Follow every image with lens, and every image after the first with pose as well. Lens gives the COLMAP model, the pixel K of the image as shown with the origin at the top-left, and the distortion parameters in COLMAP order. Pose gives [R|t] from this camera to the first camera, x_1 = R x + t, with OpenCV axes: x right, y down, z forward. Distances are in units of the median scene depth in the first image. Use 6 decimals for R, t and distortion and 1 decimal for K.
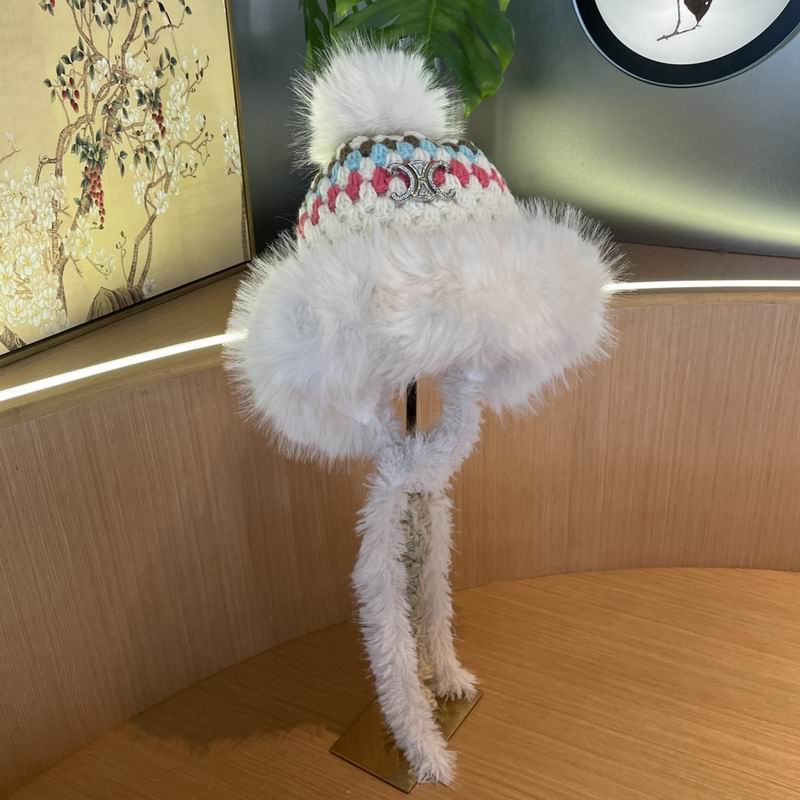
lens RADIAL K [[815.2, 0, 390.8], [0, 815.2, 406.7], [0, 0, 1]] dist [0.021924, 0.000000]
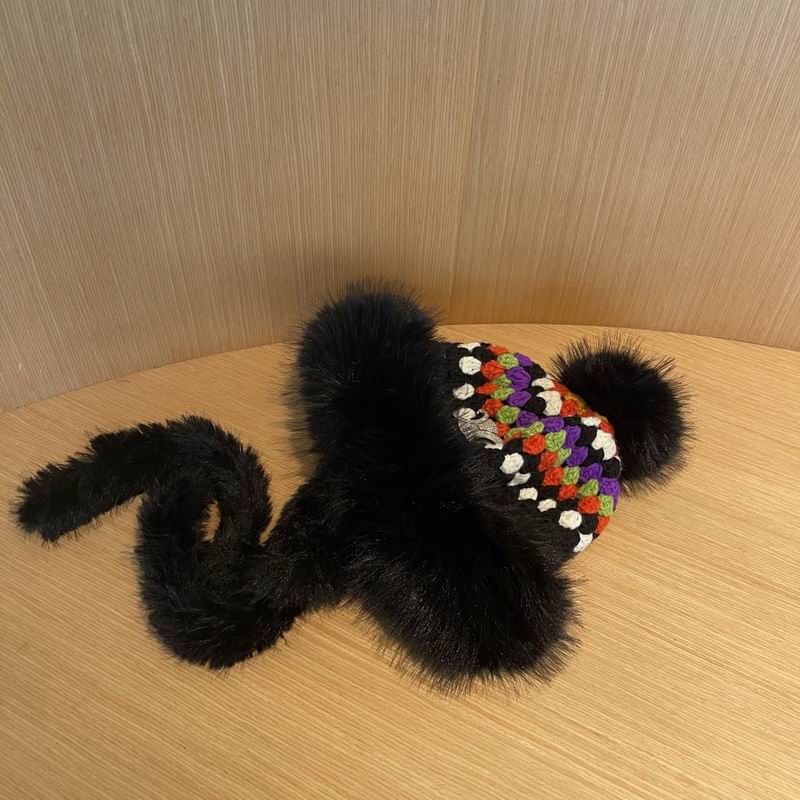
lens RADIAL K [[815.2, 0, 402.6], [0, 815.2, 401.1], [0, 0, 1]] dist [0.021924, 0.000000]
pose [[0.996791, 0.059095, 0.053995, 0.155935], [-0.074246, 0.934661, 0.347702, 0.010539], [-0.029920, -0.350596, 0.936049, 0.308825]]
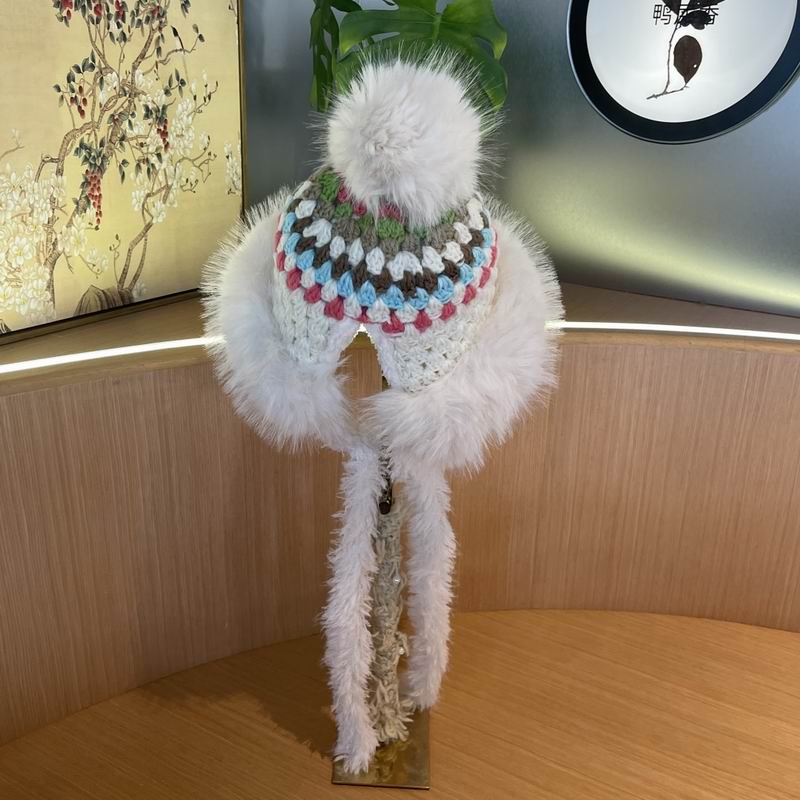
lens RADIAL K [[815.2, 0, 391.9], [0, 815.2, 399.8], [0, 0, 1]] dist [0.021924, 0.000000]
pose [[0.996903, 0.074772, -0.024349, 0.059815], [-0.076530, 0.993708, -0.081777, 0.051411], [0.018081, 0.083387, 0.996353, -0.017835]]
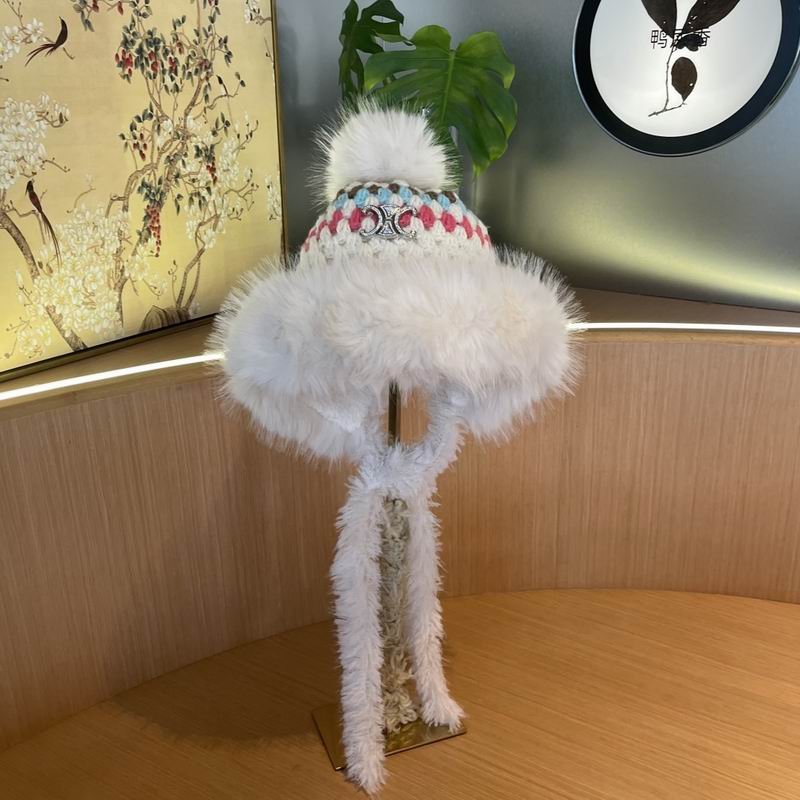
lens RADIAL K [[815.2, 0, 391.2], [0, 815.2, 403.5], [0, 0, 1]] dist [0.021924, 0.000000]
pose [[0.996108, 0.045066, -0.075752, 0.080349], [-0.051762, 0.994696, -0.088888, 0.077731], [0.071344, 0.092464, 0.993157, -0.130987]]
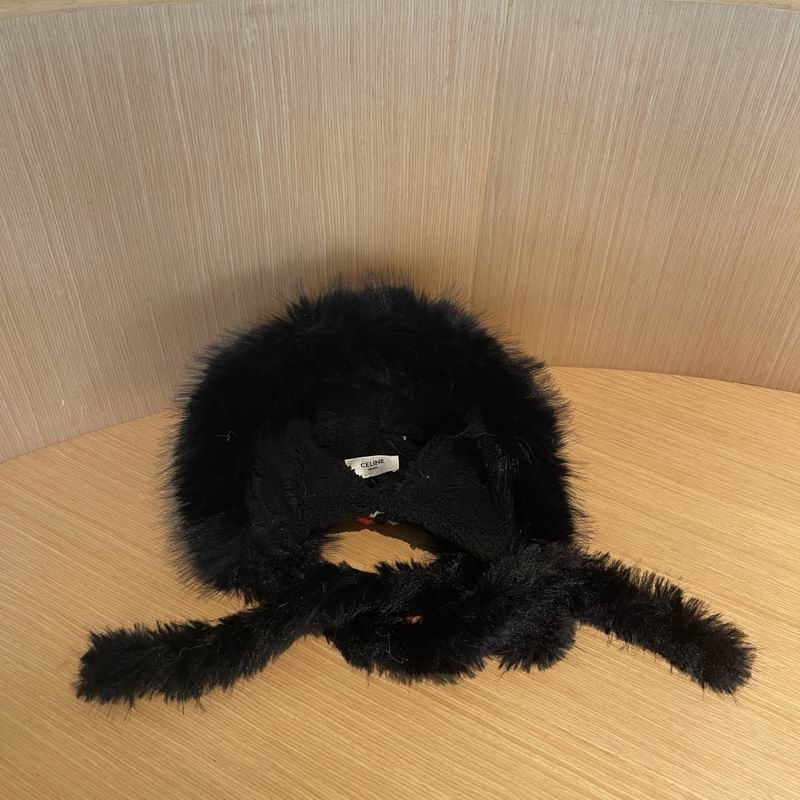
lens RADIAL K [[815.2, 0, 402.3], [0, 815.2, 402.3], [0, 0, 1]] dist [0.021924, 0.000000]
pose [[0.997219, 0.066342, 0.033971, 0.149249], [-0.073379, 0.953774, 0.291430, 0.009553], [-0.013067, -0.293112, 0.955989, 0.264377]]
